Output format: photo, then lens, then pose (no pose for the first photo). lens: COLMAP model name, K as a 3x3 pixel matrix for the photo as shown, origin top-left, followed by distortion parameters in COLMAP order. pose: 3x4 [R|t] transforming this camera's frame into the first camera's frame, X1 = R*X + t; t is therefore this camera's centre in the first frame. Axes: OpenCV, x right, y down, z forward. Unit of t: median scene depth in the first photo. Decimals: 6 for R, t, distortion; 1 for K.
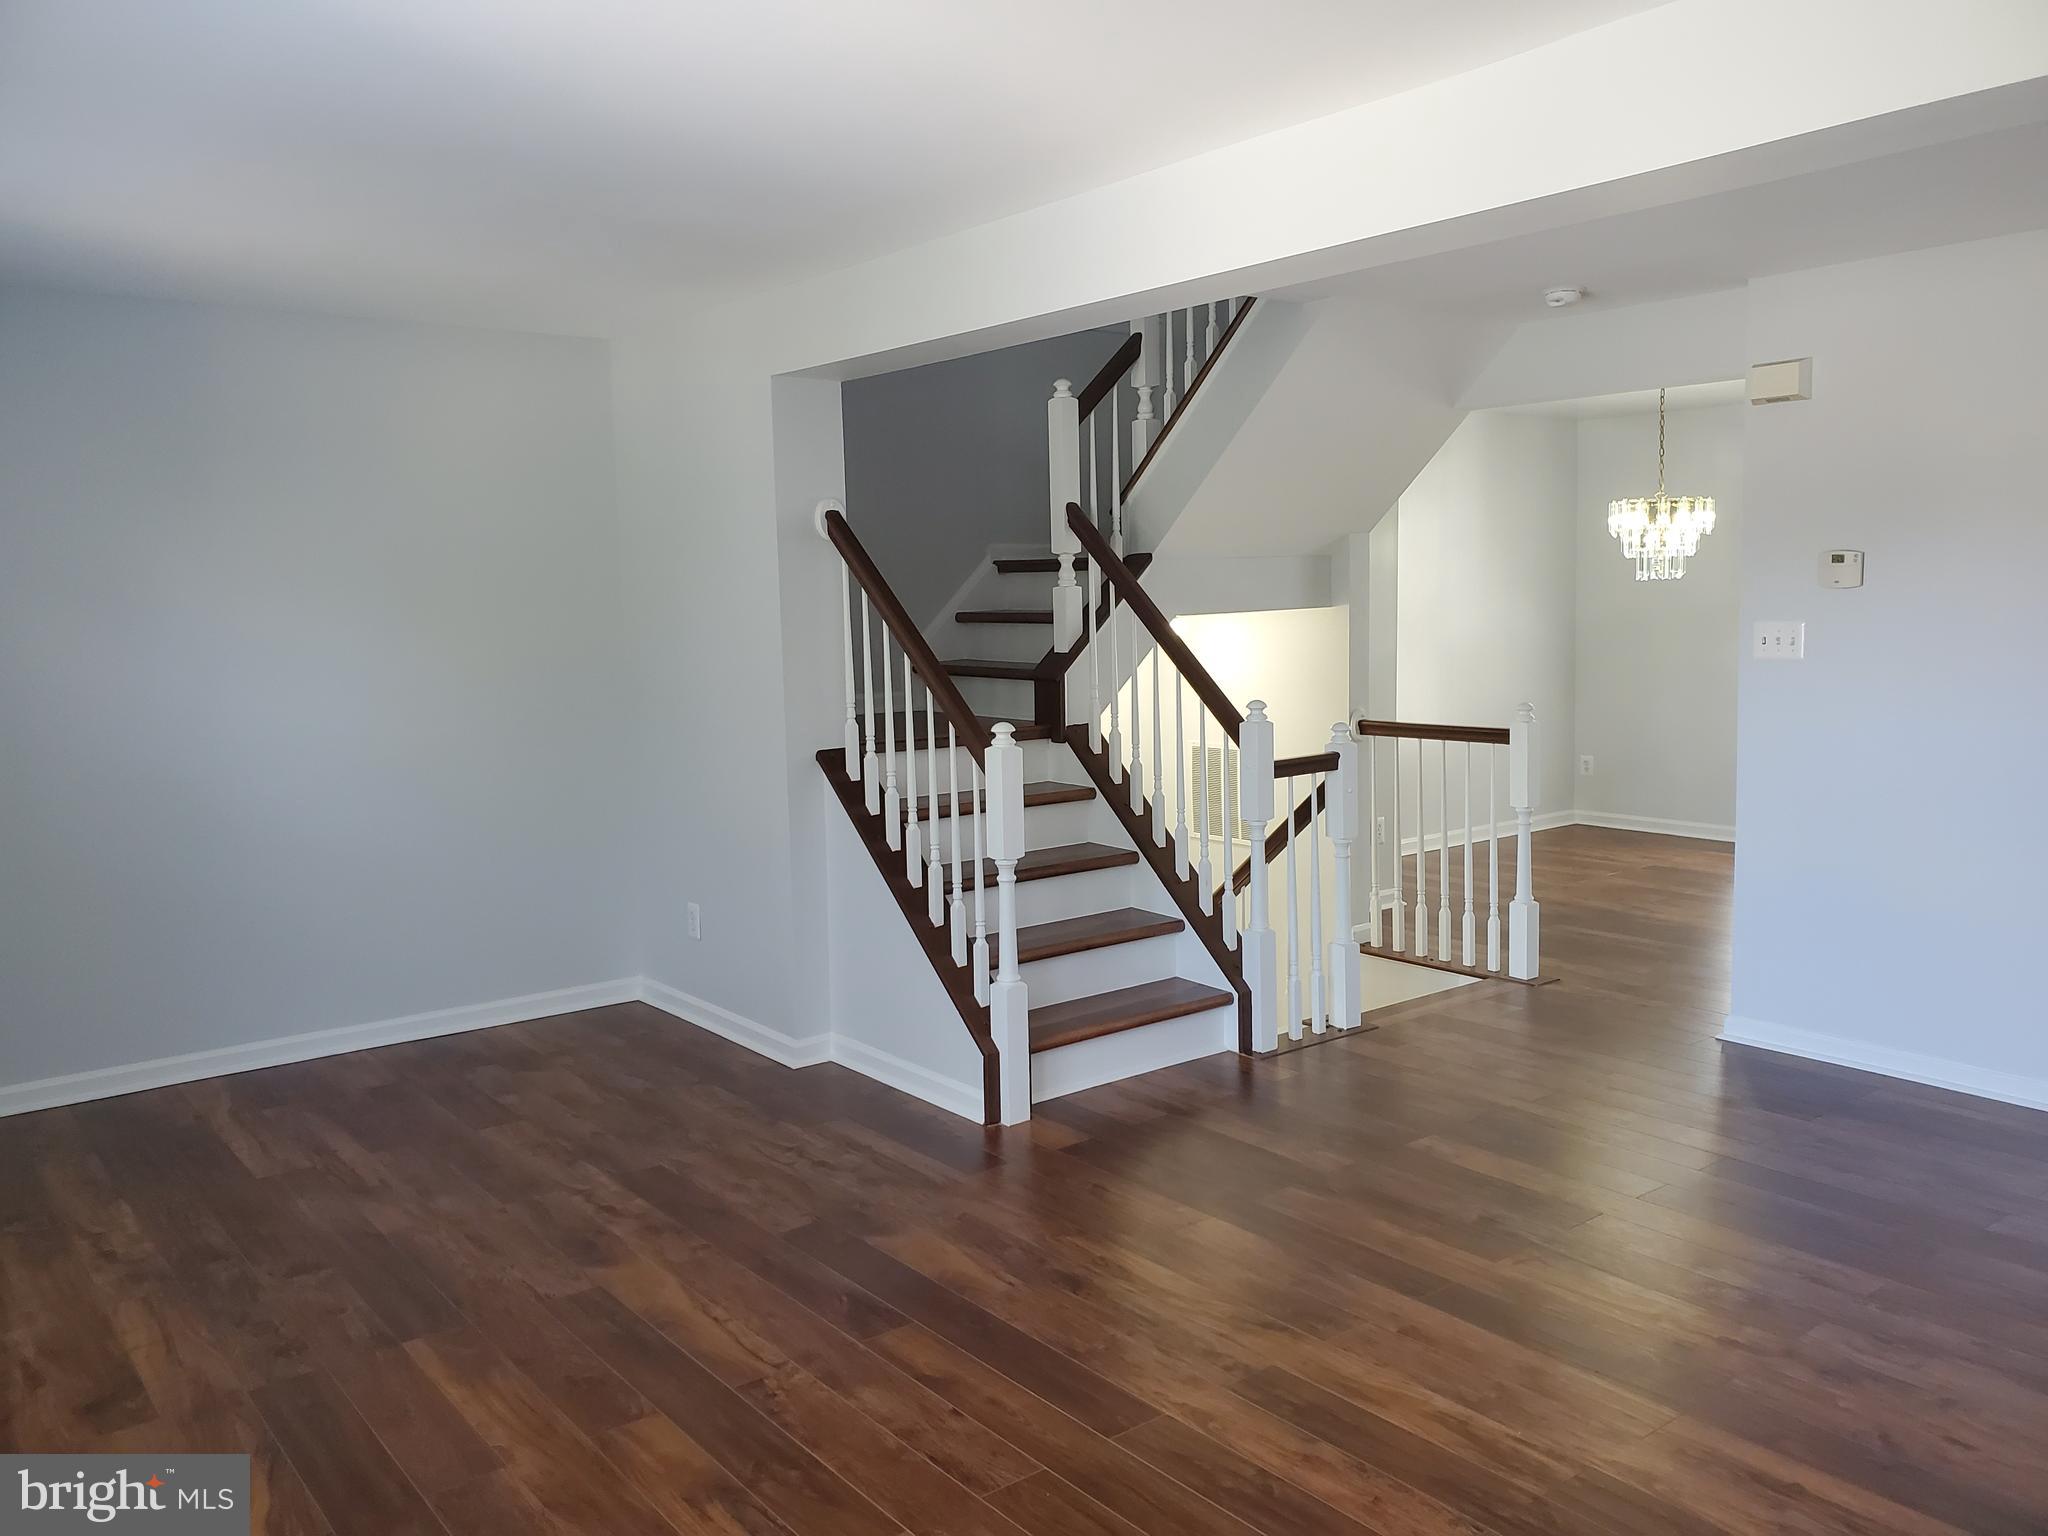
lens RADIAL K [[1595.4, 0, 1015.1], [0, 1595.4, 770.6], [0, 0, 1]] dist [0.056803, -0.060466]
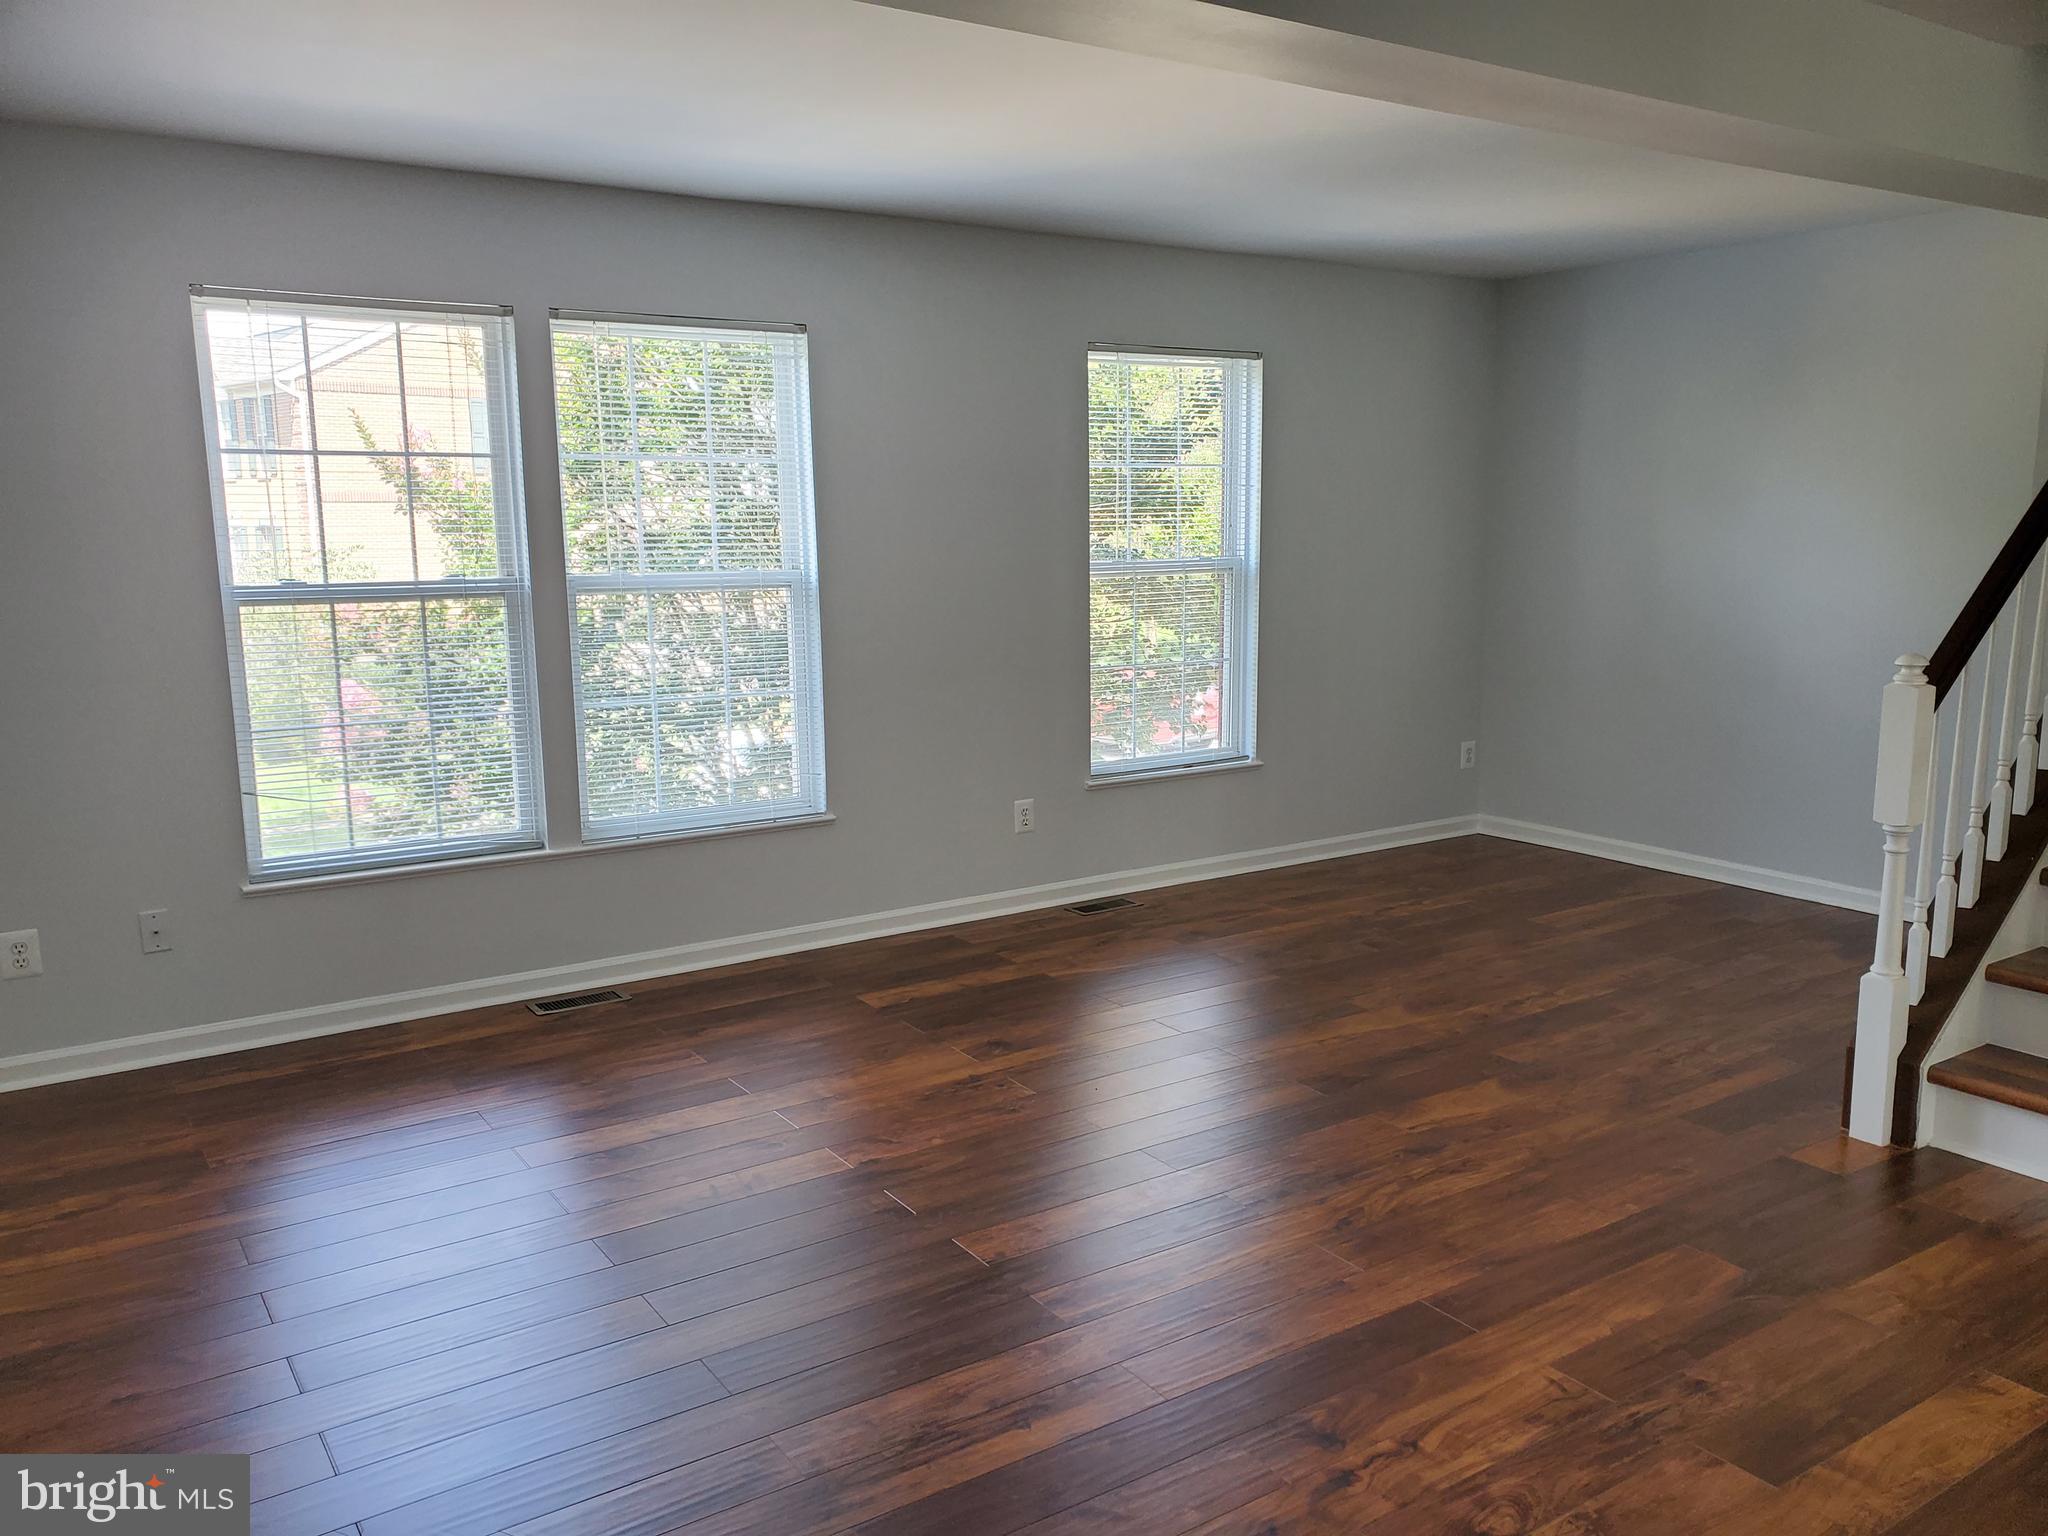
lens RADIAL K [[1595.4, 0, 1070.8], [0, 1595.4, 771.6], [0, 0, 1]] dist [0.056803, -0.060466]
pose [[-0.052984, 0.184118, -0.981475, 0.743298], [-0.105931, 0.976274, 0.188861, -0.074154], [0.992961, 0.113976, -0.032223, 0.547623]]
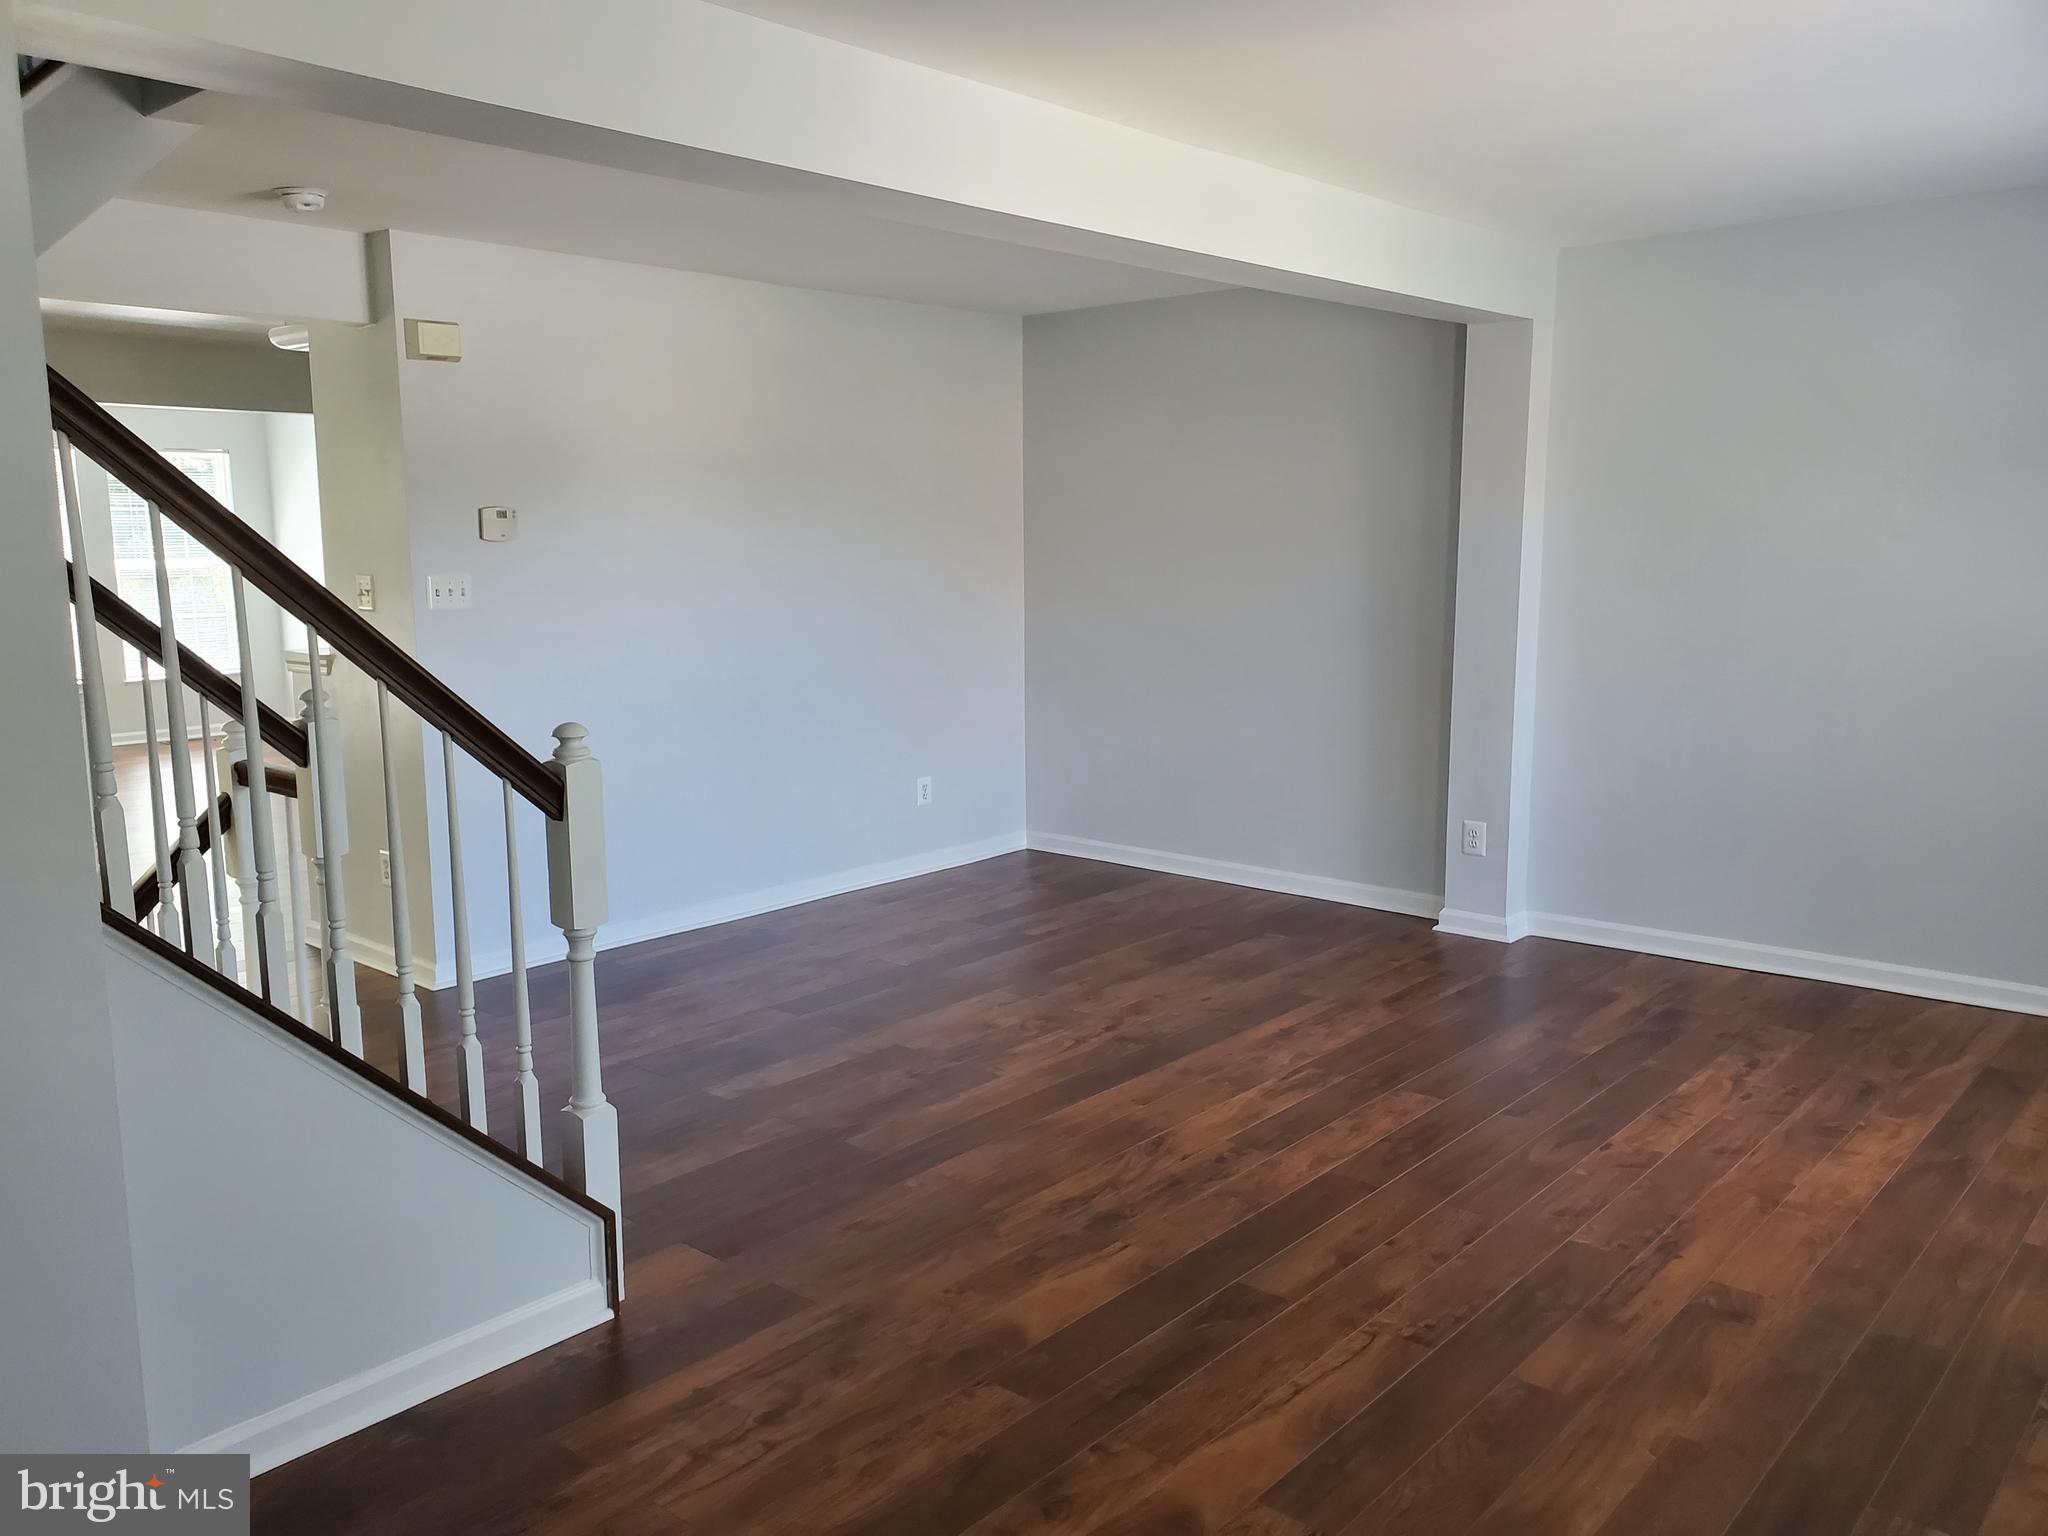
lens RADIAL K [[1595.4, 0, 1015.2], [0, 1595.4, 782.0], [0, 0, 1]] dist [0.056803, -0.060466]
pose [[-0.186295, -0.137839, 0.972777, -0.632167], [0.120929, 0.979364, 0.161931, -0.084735], [-0.975023, 0.147804, -0.165782, 0.837422]]
